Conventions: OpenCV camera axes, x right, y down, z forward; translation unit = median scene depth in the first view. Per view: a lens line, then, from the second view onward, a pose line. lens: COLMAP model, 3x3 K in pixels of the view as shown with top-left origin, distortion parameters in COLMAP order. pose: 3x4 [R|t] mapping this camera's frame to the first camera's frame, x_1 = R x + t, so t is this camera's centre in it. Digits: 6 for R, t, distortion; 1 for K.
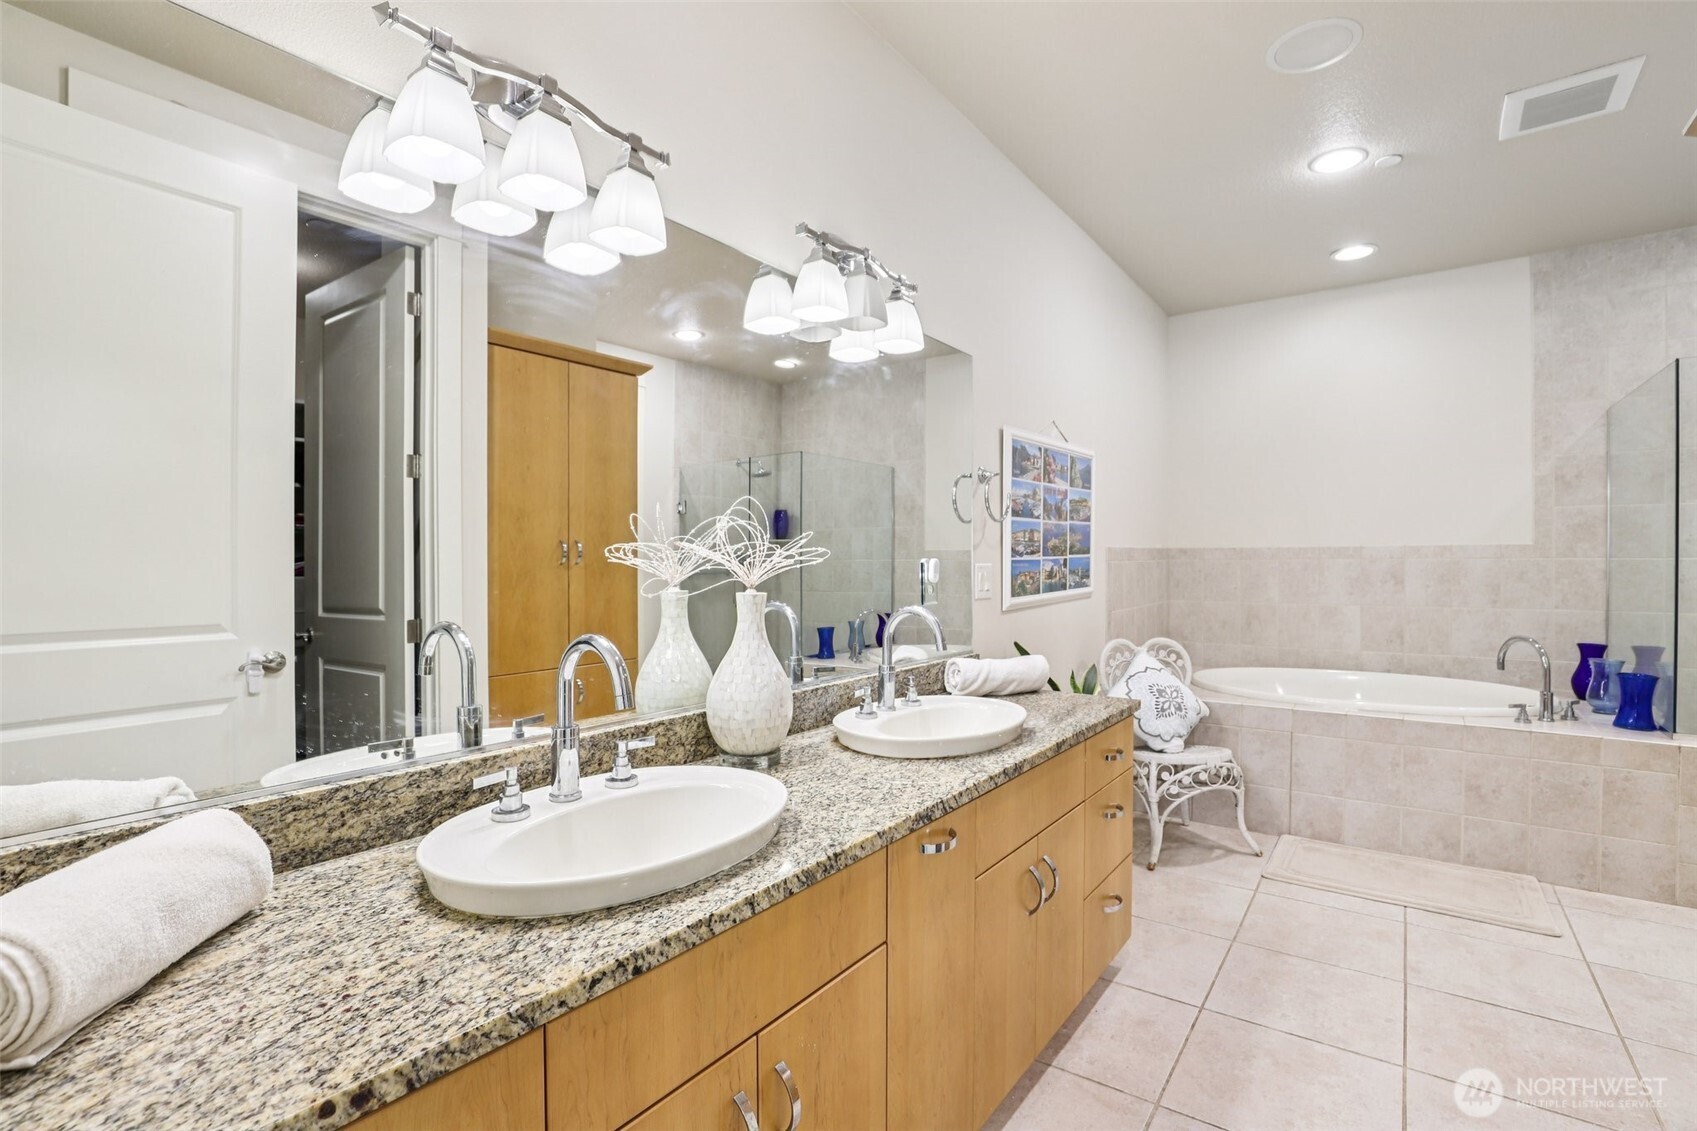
lens RADIAL K [[779.4, 0, 851.8], [0, 779.4, 565.0], [0, 0, 1]] dist [-0.032135, 0.006389]
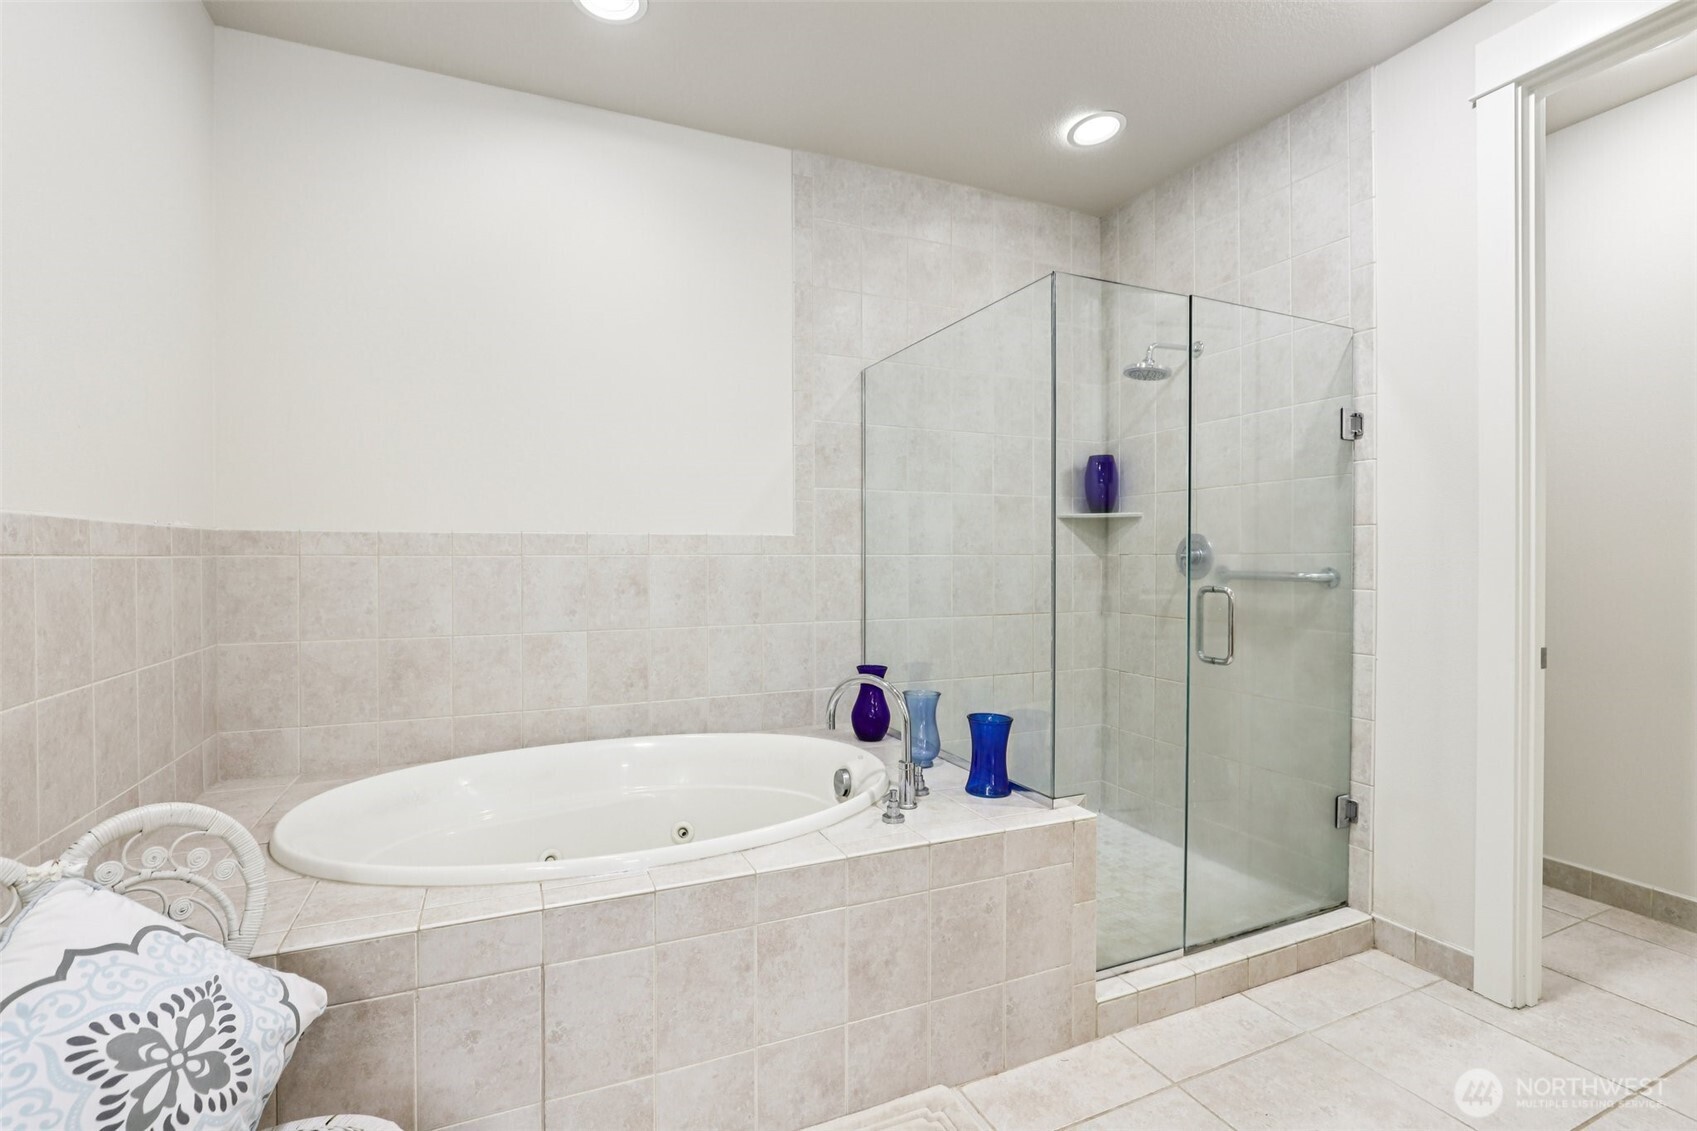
lens RADIAL K [[779.4, 0, 844.6], [0, 779.4, 566.4], [0, 0, 1]] dist [-0.032135, 0.006389]
pose [[0.501395, -0.004807, 0.865205, 0.338364], [0.007281, 0.999973, 0.001337, 0.002707], [-0.865188, 0.005629, 0.501416, 0.747713]]
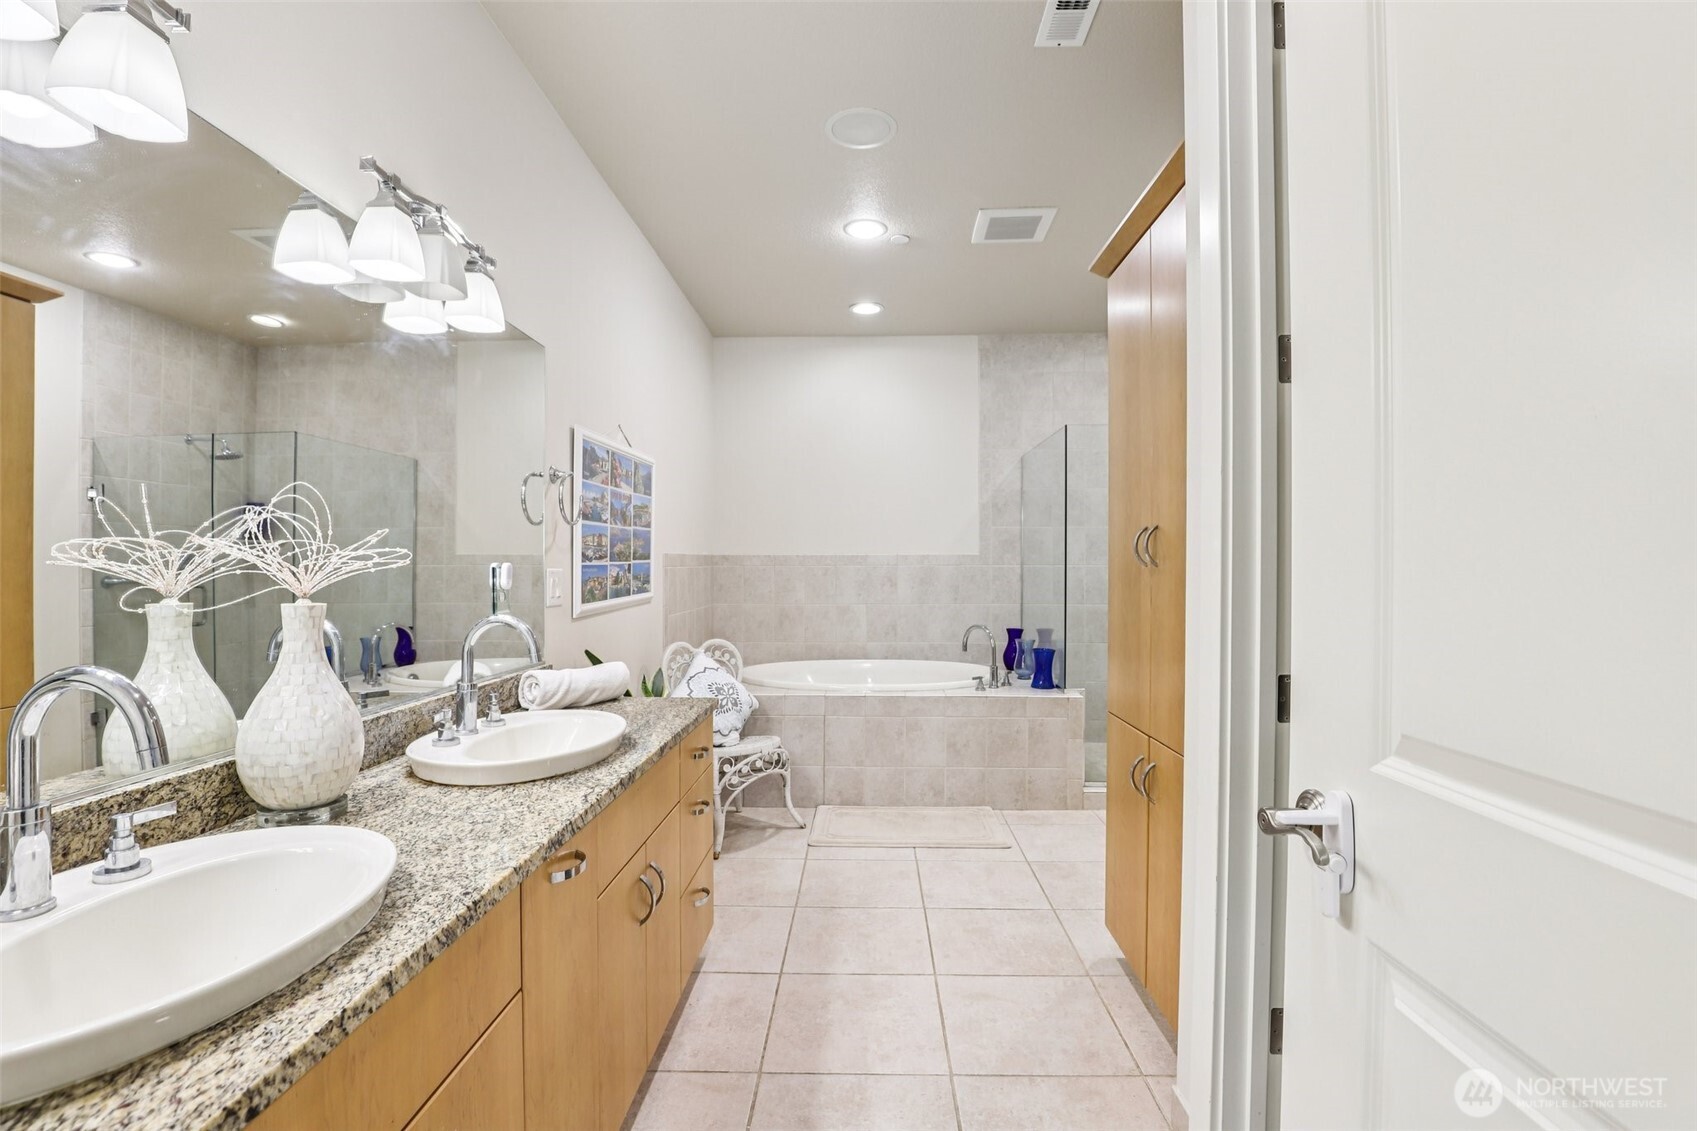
lens RADIAL K [[779.4, 0, 846.4], [0, 779.4, 569.2], [0, 0, 1]] dist [-0.032135, 0.006389]
pose [[0.828441, 0.000412, 0.560076, -0.060668], [0.001528, 0.999994, -0.002997, 0.002062], [-0.560074, 0.003339, 0.828436, 0.022110]]
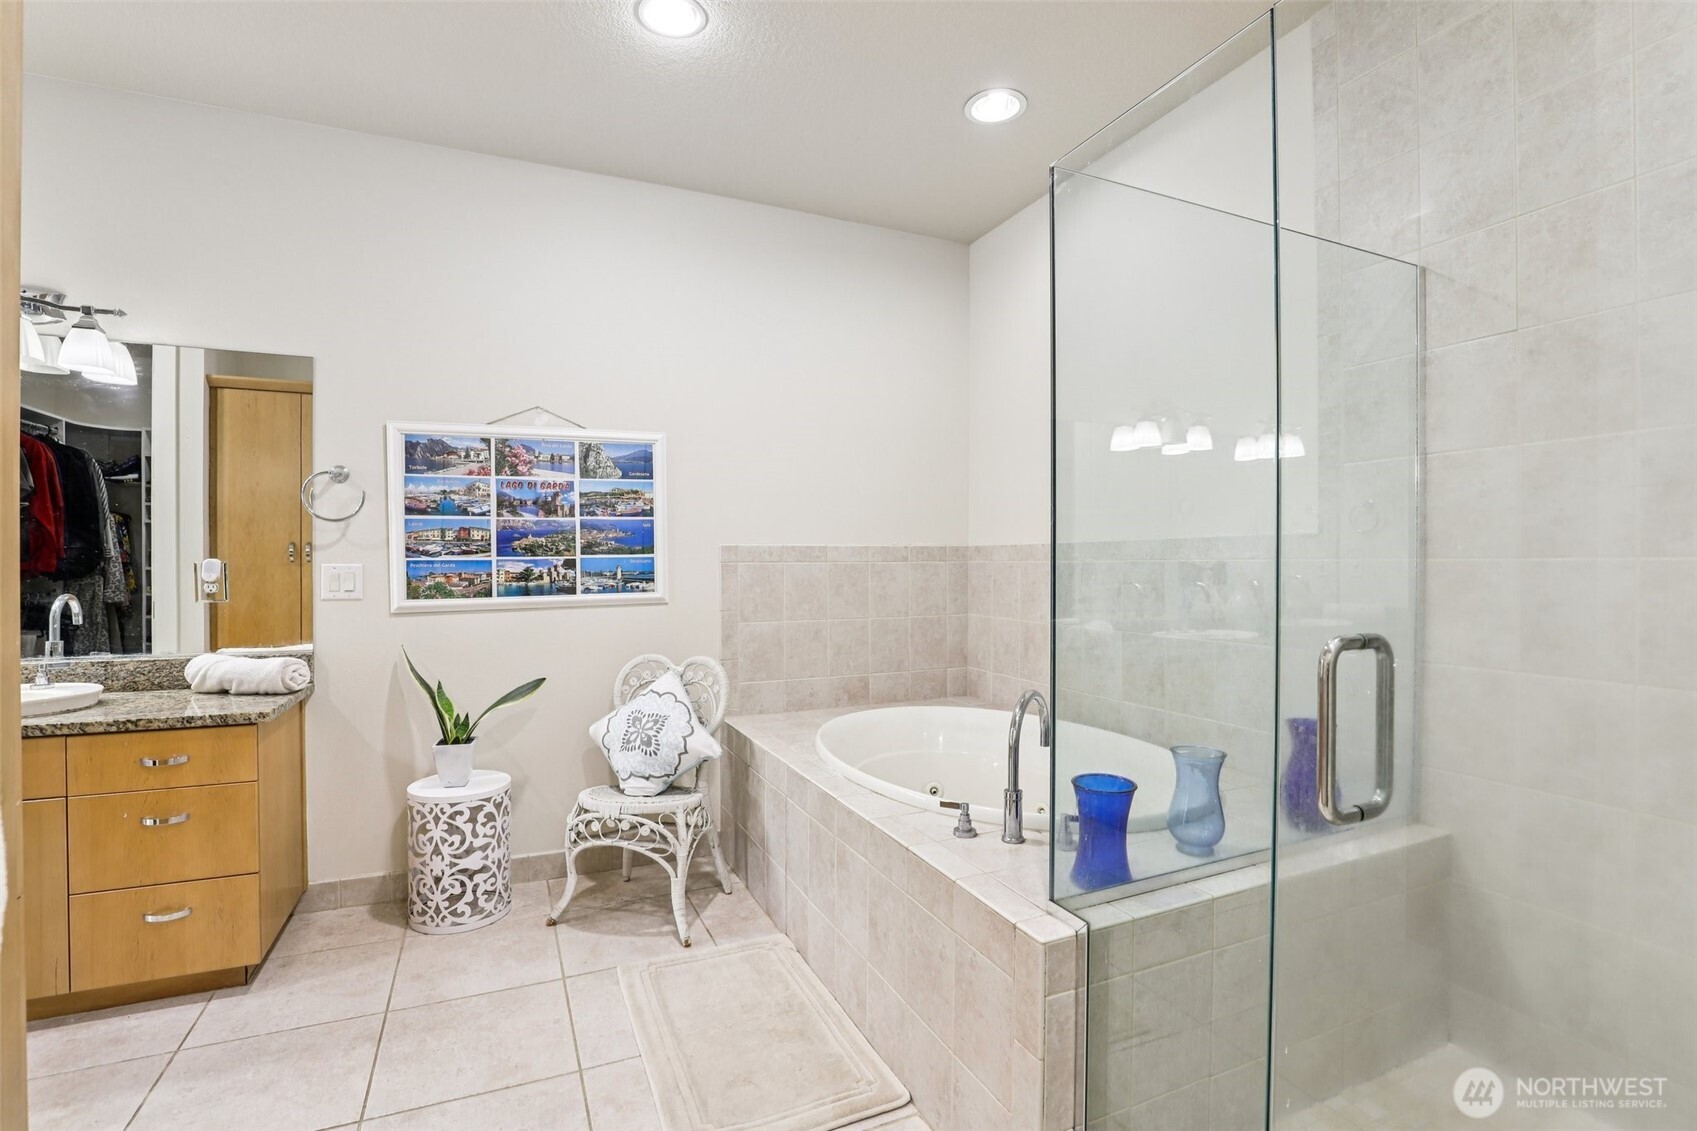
lens RADIAL K [[779.4, 0, 848.7], [0, 779.4, 568.2], [0, 0, 1]] dist [-0.032135, 0.006389]
pose [[0.866819, 0.006012, -0.498587, 1.139662], [-0.005683, 0.999981, 0.002177, -0.001766], [0.498591, 0.000947, 0.866837, 0.446226]]
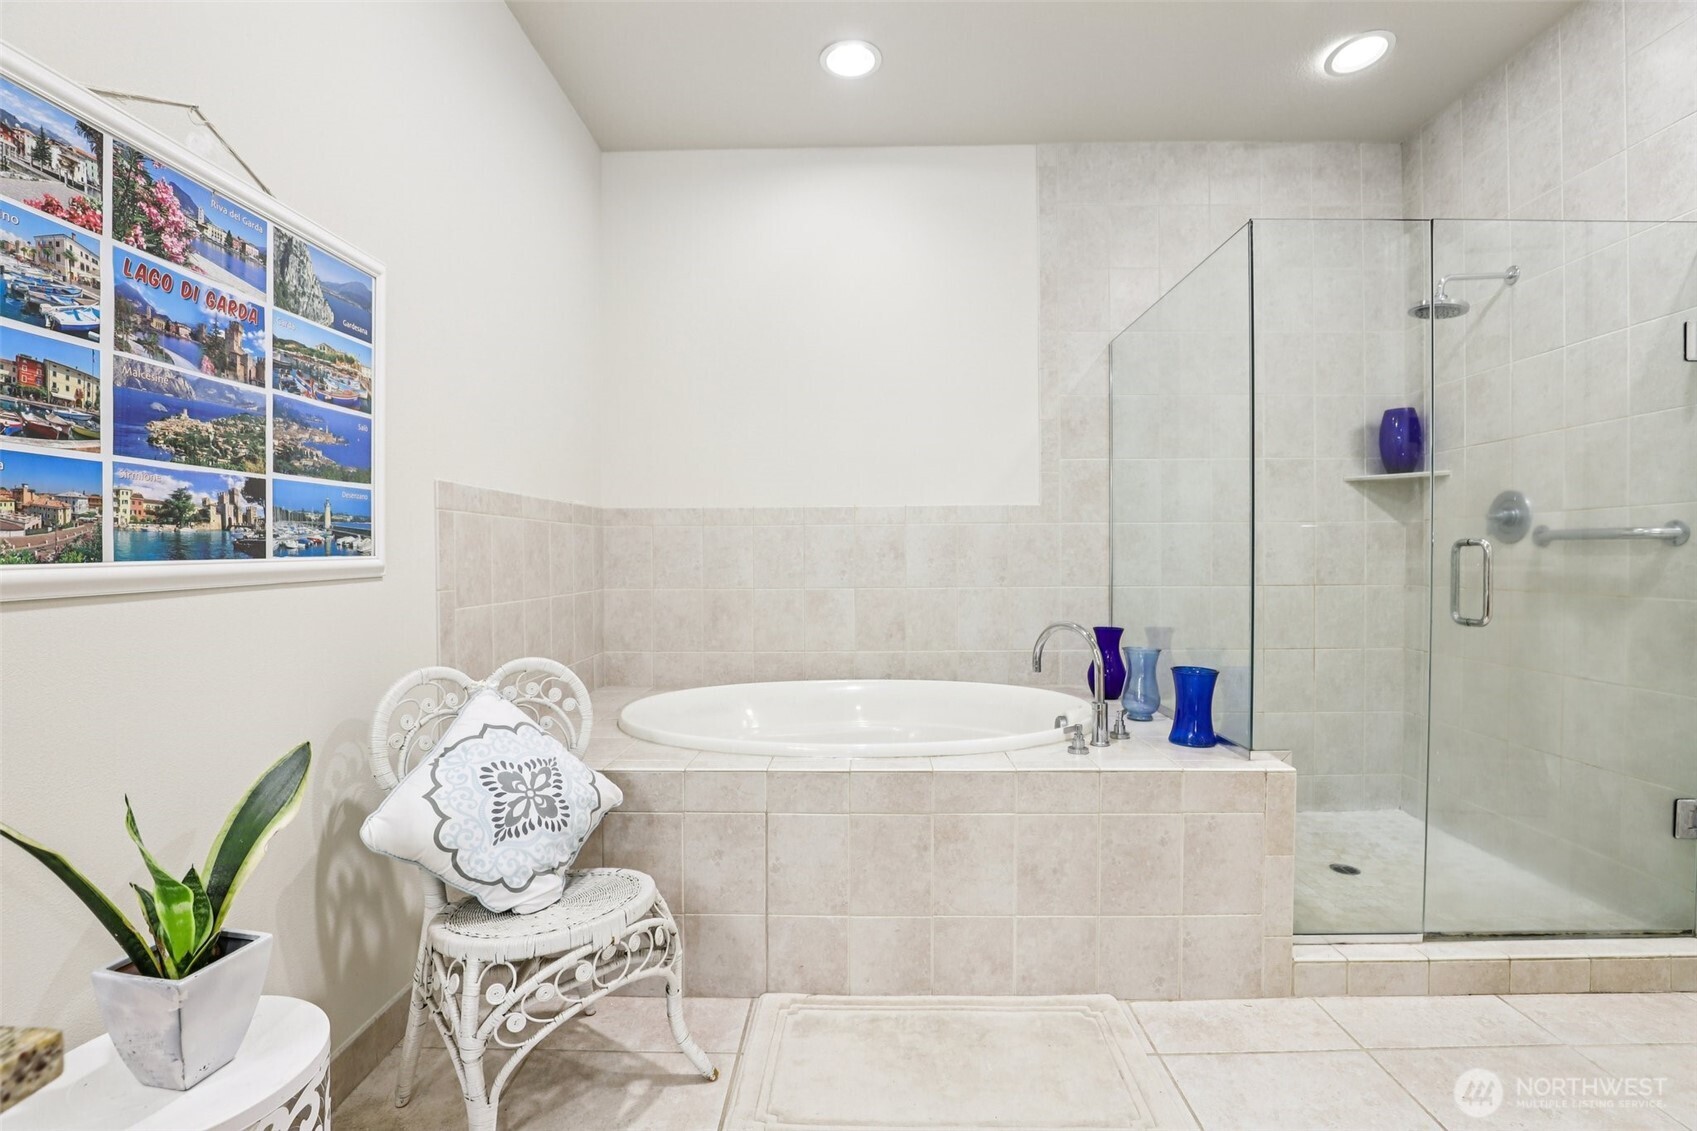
lens RADIAL K [[779.4, 0, 849.3], [0, 779.4, 565.6], [0, 0, 1]] dist [-0.032135, 0.006389]
pose [[0.821443, -0.006420, 0.570255, 0.344427], [0.006544, 0.999977, 0.001832, 0.042957], [-0.570253, 0.002227, 0.821466, 0.578055]]
